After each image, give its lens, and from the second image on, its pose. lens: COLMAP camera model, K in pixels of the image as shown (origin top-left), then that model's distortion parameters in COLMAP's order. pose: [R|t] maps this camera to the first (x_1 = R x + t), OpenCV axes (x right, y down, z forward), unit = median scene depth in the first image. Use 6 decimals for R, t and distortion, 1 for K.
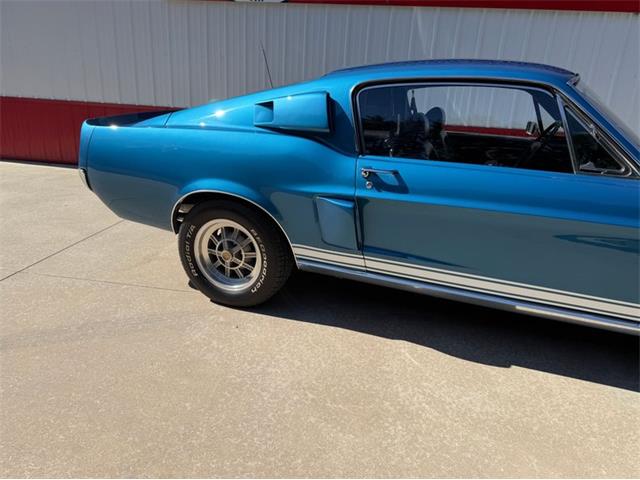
lens RADIAL K [[452.1, 0, 318.9], [0, 452.1, 242.9], [0, 0, 1]] dist [0.064011, -0.077824]
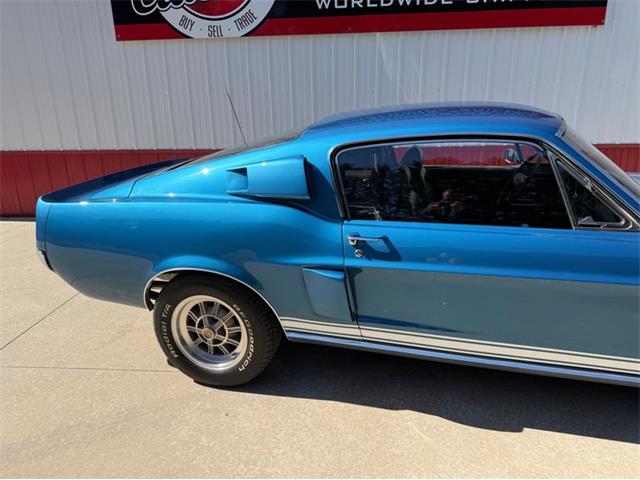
lens RADIAL K [[452.1, 0, 322.5], [0, 452.1, 238.7], [0, 0, 1]] dist [0.064011, -0.077824]
pose [[0.994227, -0.091437, 0.056146, -0.009249], [0.092867, 0.995403, -0.023409, -0.123462], [-0.053748, 0.028488, 0.998148, 0.067663]]
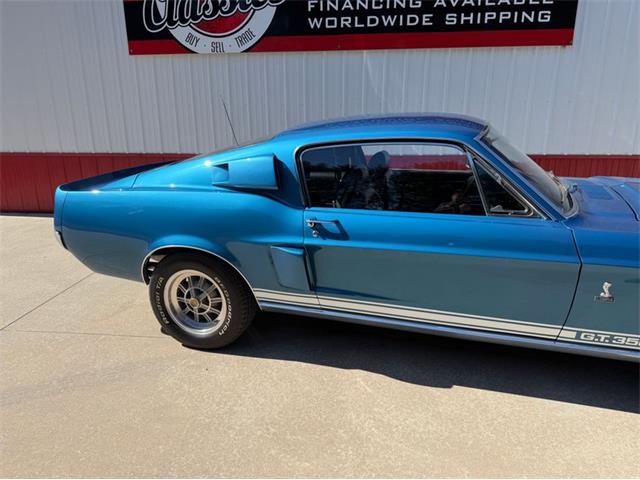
lens RADIAL K [[452.1, 0, 319.0], [0, 452.1, 238.7], [0, 0, 1]] dist [0.064011, -0.077824]
pose [[0.997092, -0.068752, 0.032883, 0.071392], [0.070319, 0.996314, -0.049128, -0.051764], [-0.029384, 0.051298, 0.998251, -0.109589]]
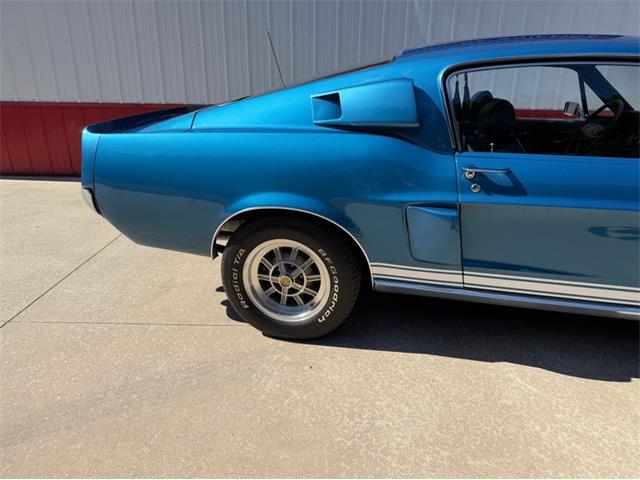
lens RADIAL K [[452.1, 0, 324.9], [0, 452.1, 241.5], [0, 0, 1]] dist [0.064011, -0.077824]
pose [[0.989303, -0.083160, 0.119852, -0.233639], [0.080349, 0.996370, 0.028106, -0.065053], [-0.121754, -0.018176, 0.992394, 0.172390]]
